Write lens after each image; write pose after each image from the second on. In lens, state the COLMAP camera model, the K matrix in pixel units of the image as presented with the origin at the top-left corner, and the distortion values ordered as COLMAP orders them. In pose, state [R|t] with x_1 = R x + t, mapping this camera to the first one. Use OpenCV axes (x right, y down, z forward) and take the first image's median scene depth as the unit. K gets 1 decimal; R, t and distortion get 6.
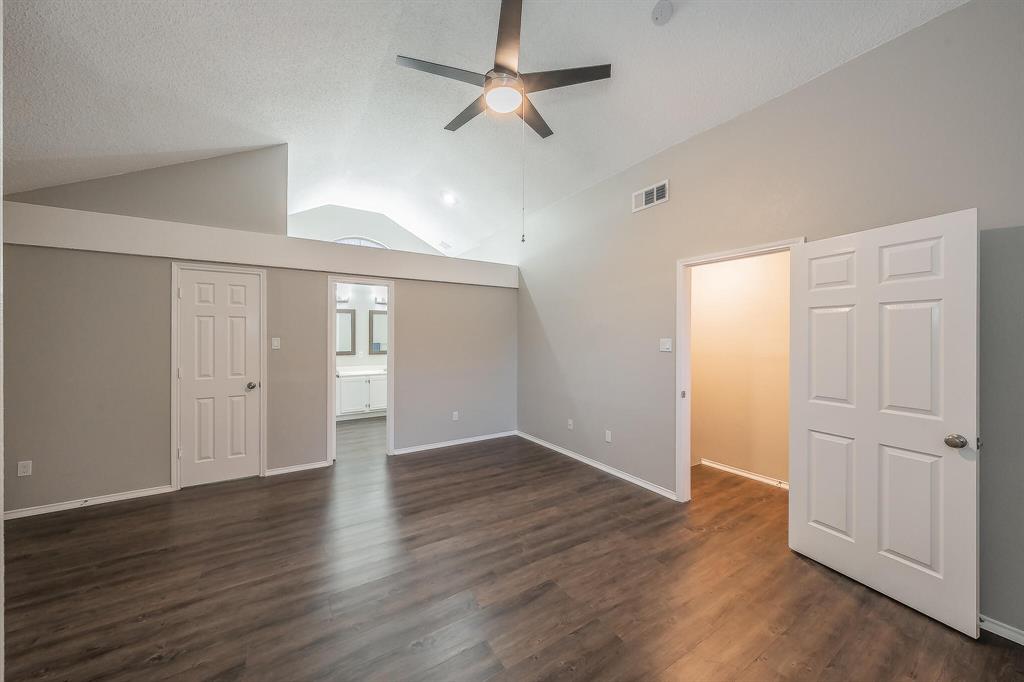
lens RADIAL K [[365.5, 0, 509.7], [0, 365.5, 339.6], [0, 0, 1]] dist [-0.001184, 0.000394]
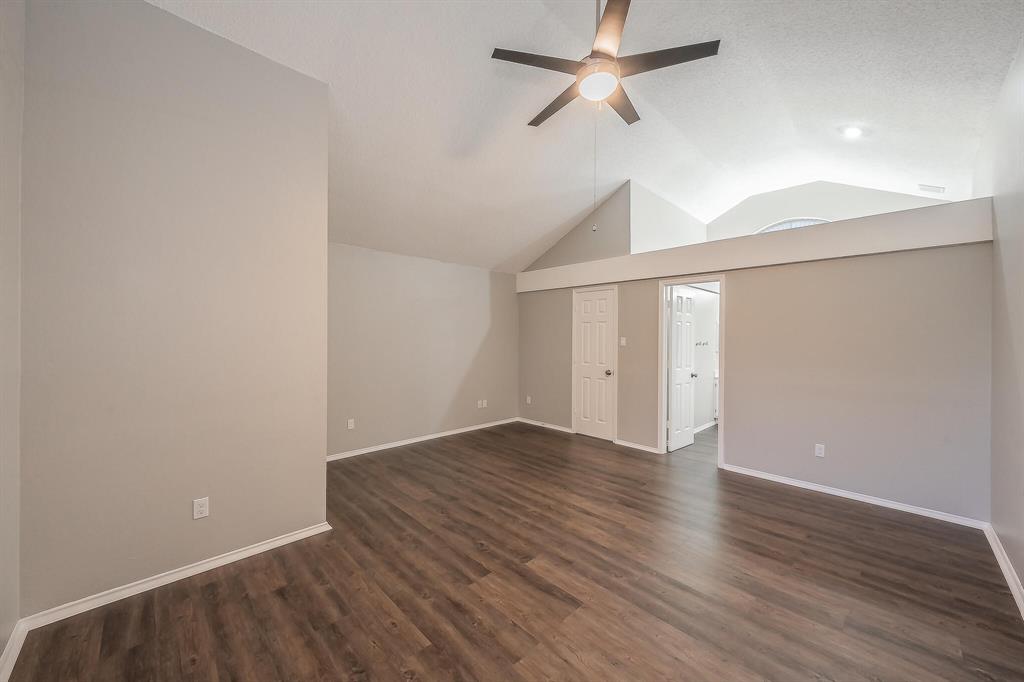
lens RADIAL K [[365.5, 0, 503.9], [0, 365.5, 340.0], [0, 0, 1]] dist [-0.001184, 0.000394]
pose [[0.214069, 0.008710, -0.976780, 0.548734], [-0.014886, 0.999873, 0.005654, 0.004748], [0.976705, 0.013330, 0.214172, 0.353990]]
